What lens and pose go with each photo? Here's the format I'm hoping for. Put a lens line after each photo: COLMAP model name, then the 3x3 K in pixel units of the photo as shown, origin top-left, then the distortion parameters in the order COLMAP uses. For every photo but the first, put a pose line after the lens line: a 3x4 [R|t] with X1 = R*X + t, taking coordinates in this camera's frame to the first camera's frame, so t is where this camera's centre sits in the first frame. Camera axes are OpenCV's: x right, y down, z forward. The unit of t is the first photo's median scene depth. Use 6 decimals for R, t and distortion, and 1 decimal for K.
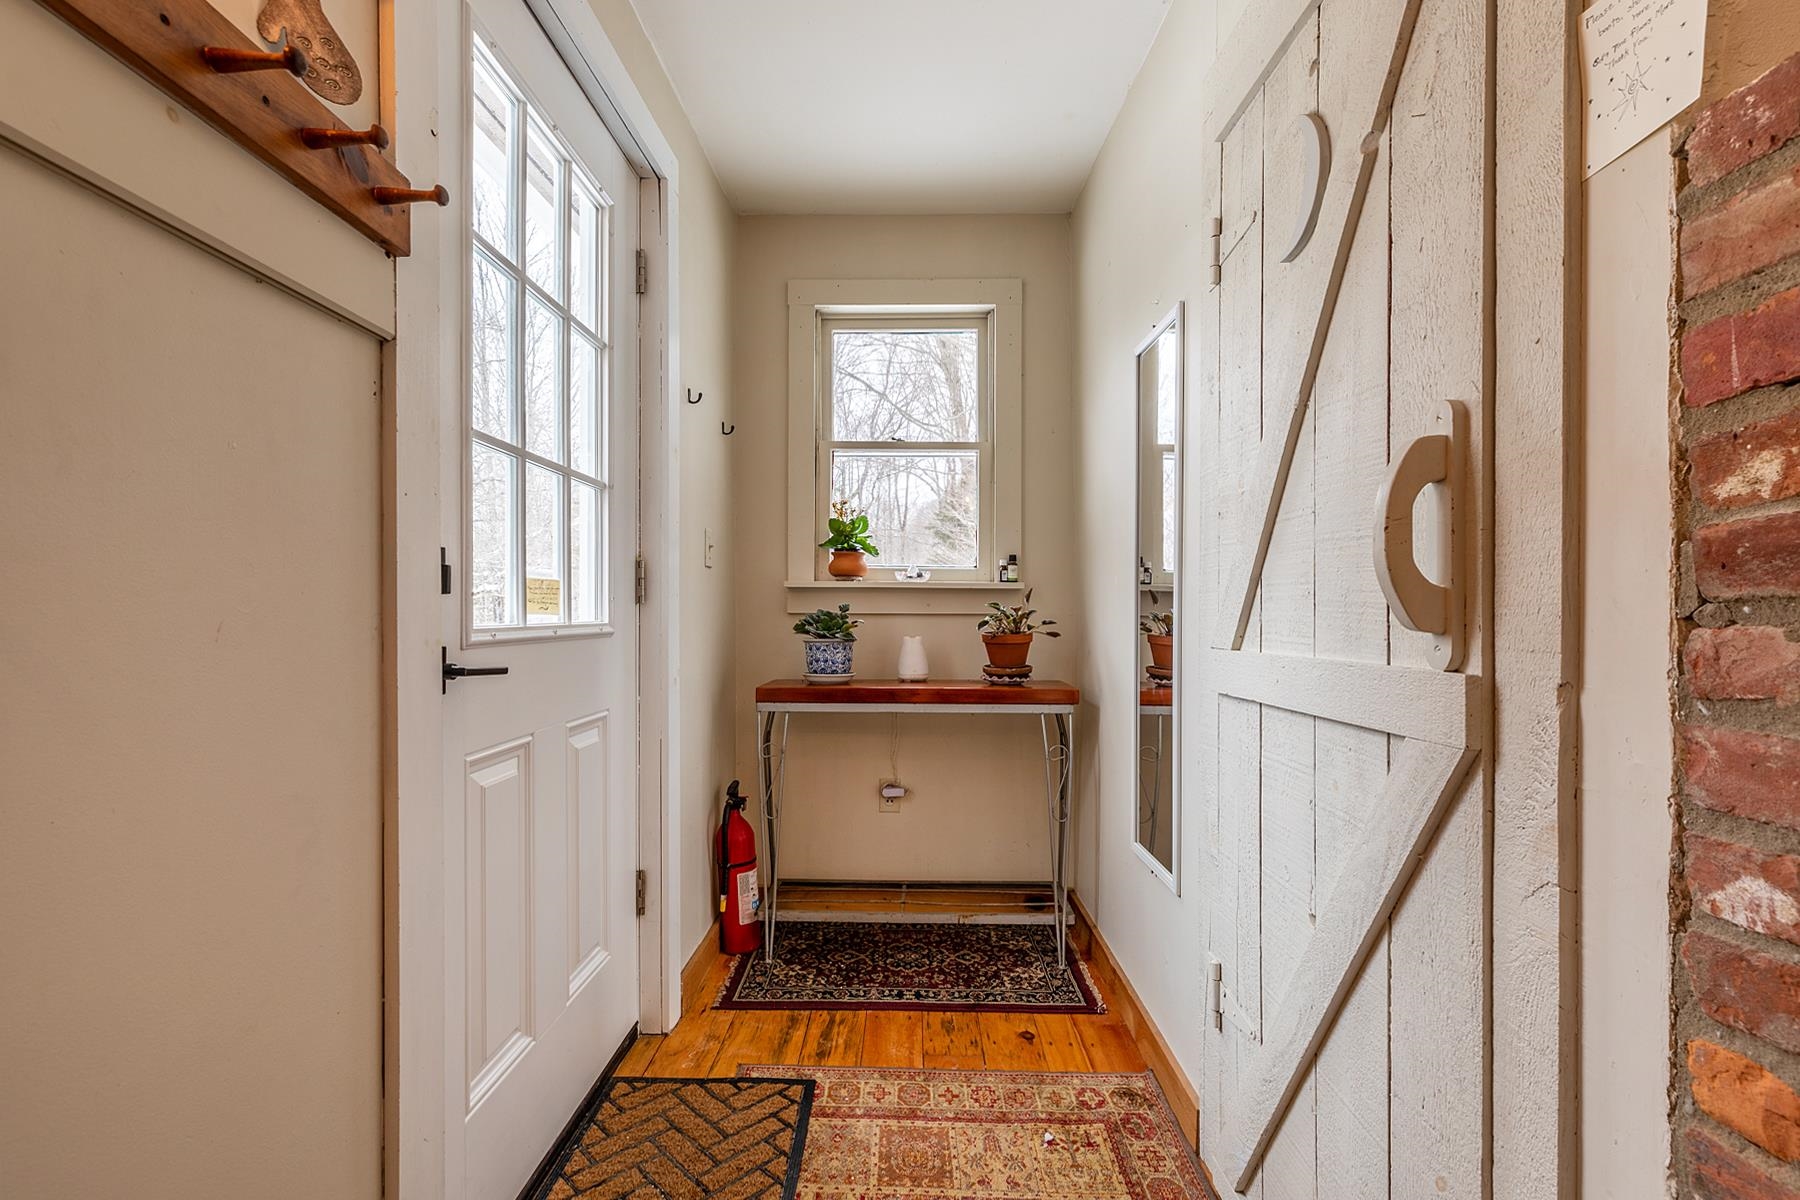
lens RADIAL K [[818.5, 0, 892.7], [0, 818.5, 609.9], [0, 0, 1]] dist [0.000527, 0.000203]
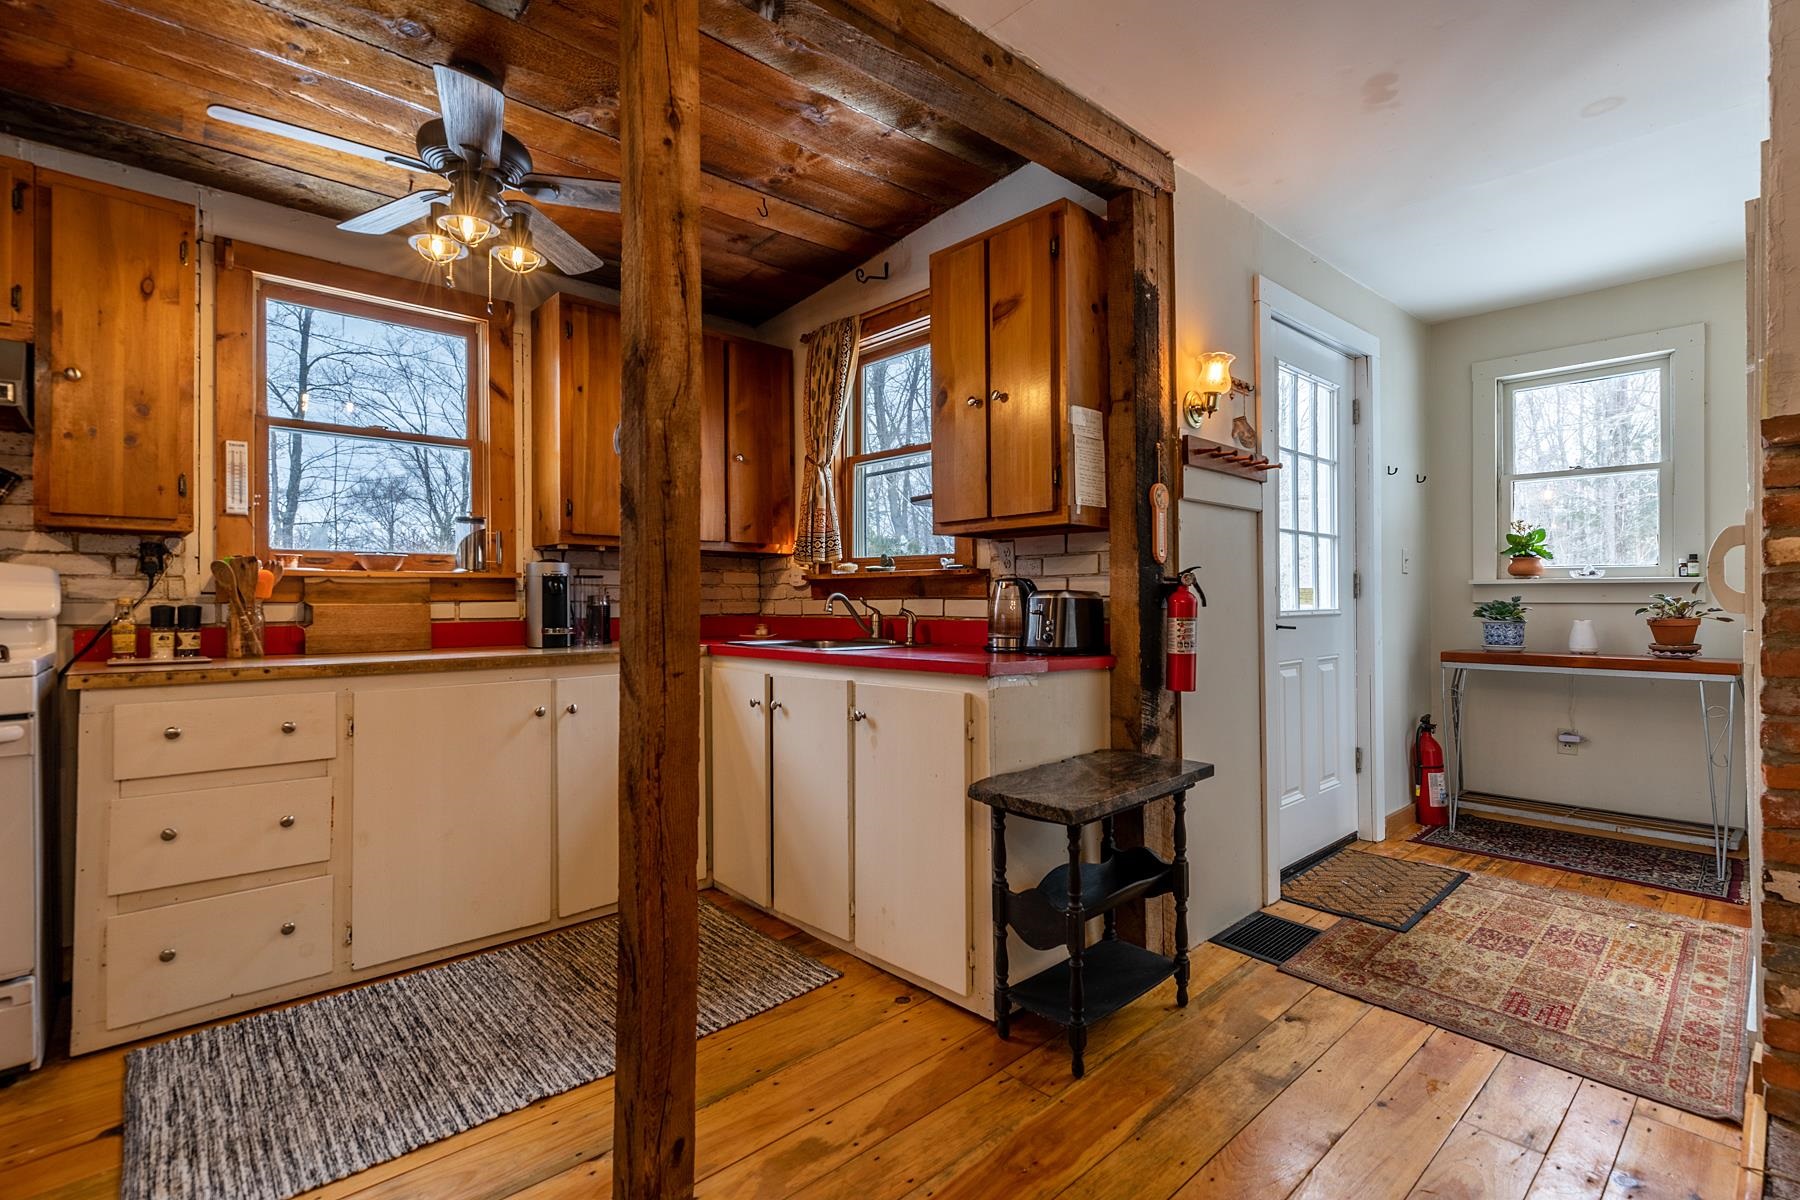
lens RADIAL K [[834.6, 0, 902.3], [0, 834.6, 594.2], [0, 0, 1]] dist [0.006216, 0.001090]
pose [[0.693529, -0.007811, -0.720386, 0.302628], [0.005709, 0.999969, -0.005347, -0.010506], [0.720406, -0.000405, 0.693553, -0.931751]]
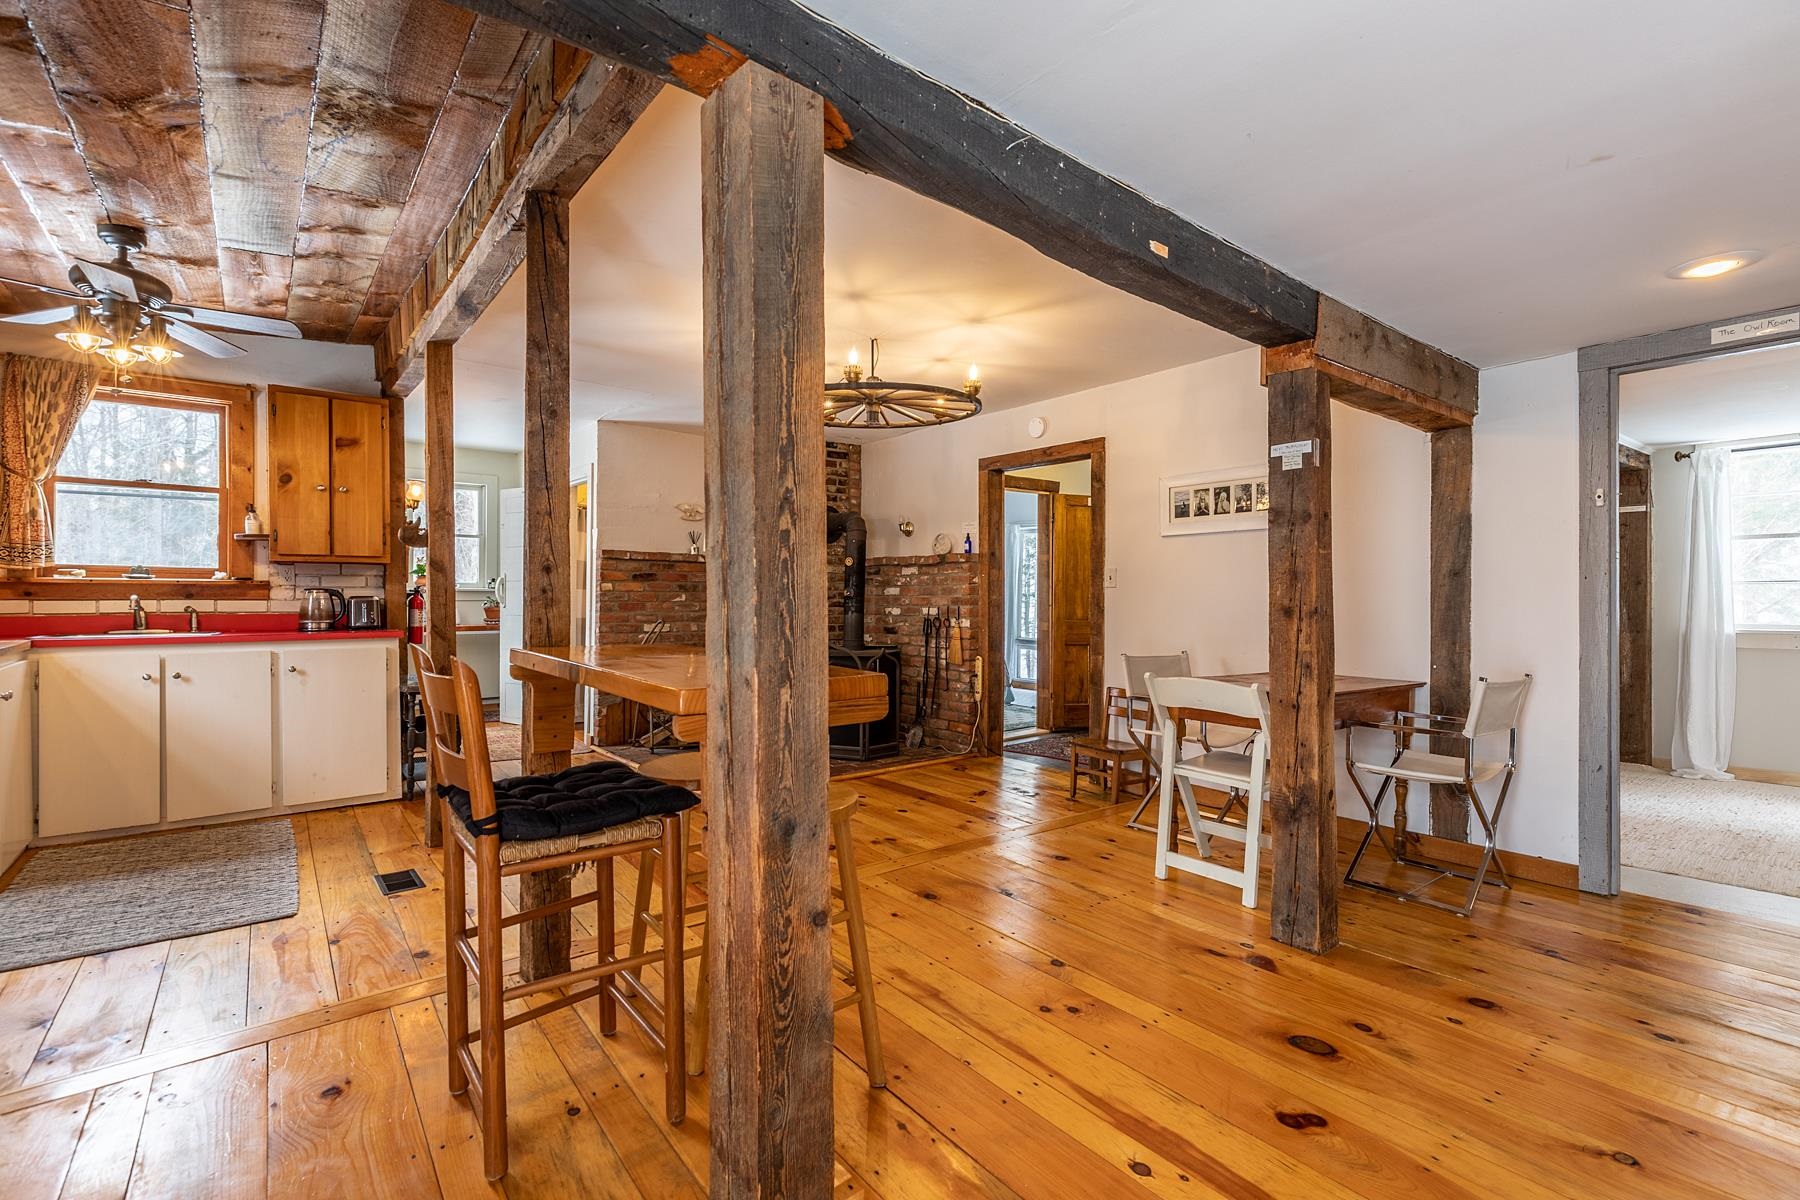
lens RADIAL K [[810.2, 0, 906.6], [0, 810.2, 597.7], [0, 0, 1]] dist [0.005248, 0.001077]
pose [[0.770830, 0.000654, 0.637040, -0.678165], [-0.005380, 0.999970, 0.005483, -0.036090], [-0.637018, -0.007654, 0.770811, -2.592580]]
